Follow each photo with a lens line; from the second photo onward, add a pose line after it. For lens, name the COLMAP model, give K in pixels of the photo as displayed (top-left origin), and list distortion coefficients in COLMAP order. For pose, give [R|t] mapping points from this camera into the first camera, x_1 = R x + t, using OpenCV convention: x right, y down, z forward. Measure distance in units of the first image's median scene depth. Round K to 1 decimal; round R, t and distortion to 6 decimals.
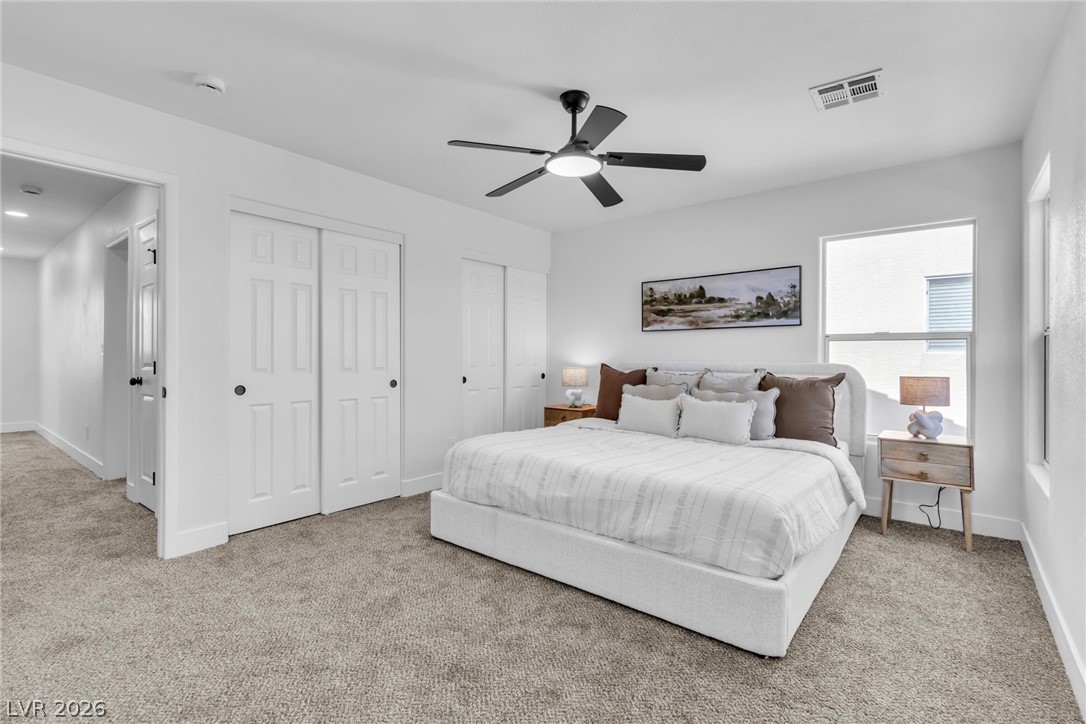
lens RADIAL K [[495.4, 0, 540.7], [0, 495.4, 359.1], [0, 0, 1]] dist [-0.000535, 0.000584]
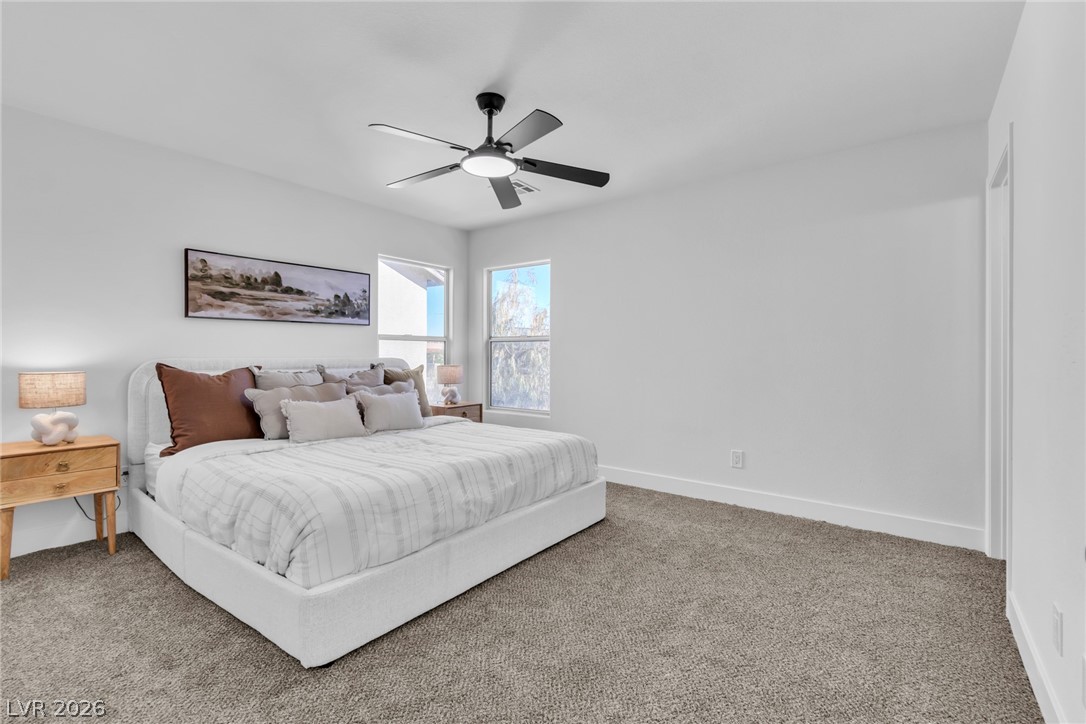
lens RADIAL K [[495.4, 0, 544.5], [0, 495.4, 360.6], [0, 0, 1]] dist [-0.000535, 0.000584]
pose [[-0.038284, -0.016616, 0.999129, -0.596782], [0.004767, 0.999847, 0.016810, -0.003045], [-0.999256, 0.005407, -0.038199, 0.574946]]
